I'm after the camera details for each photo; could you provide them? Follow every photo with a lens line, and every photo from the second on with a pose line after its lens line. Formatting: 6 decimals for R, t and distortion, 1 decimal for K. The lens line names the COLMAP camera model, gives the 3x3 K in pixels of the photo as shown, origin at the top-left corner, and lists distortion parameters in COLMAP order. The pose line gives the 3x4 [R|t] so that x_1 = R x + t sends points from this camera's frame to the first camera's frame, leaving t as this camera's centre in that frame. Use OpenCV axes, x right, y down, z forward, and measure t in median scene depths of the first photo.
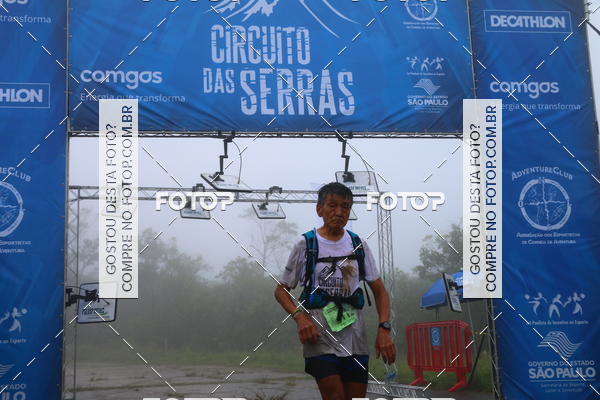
lens RADIAL K [[878.0, 0, 295.1], [0, 878.0, 201.7], [0, 0, 1]] dist [-0.011335, 0.924388]
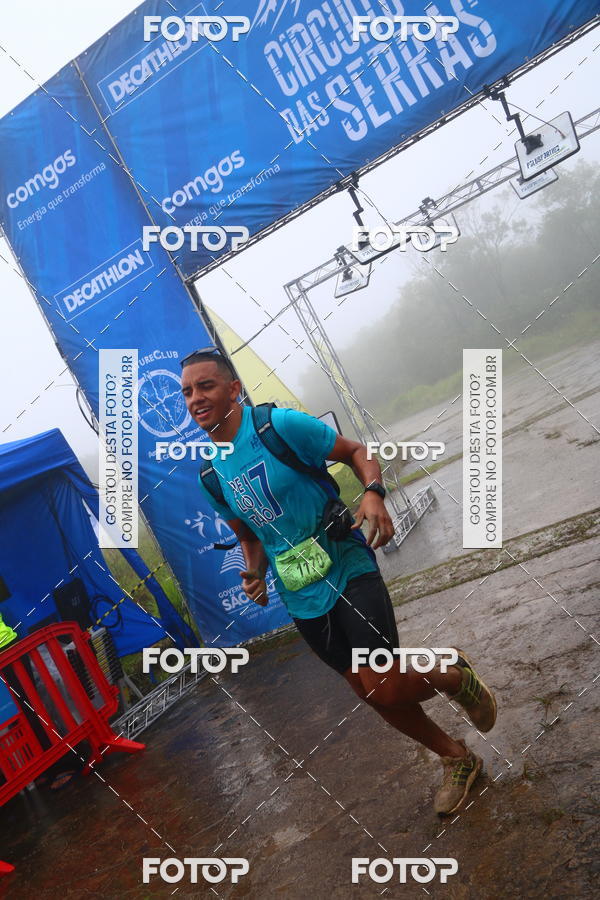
lens RADIAL K [[1068.1, 0, 295.4], [0, 1068.1, 467.4], [0, 0, 1]] dist [-0.114872, 0.550433]
pose [[0.751100, -0.332833, -0.570150, 0.301755], [0.506169, 0.844768, 0.173668, -0.050198], [0.423842, -0.419034, 0.802975, 0.176989]]
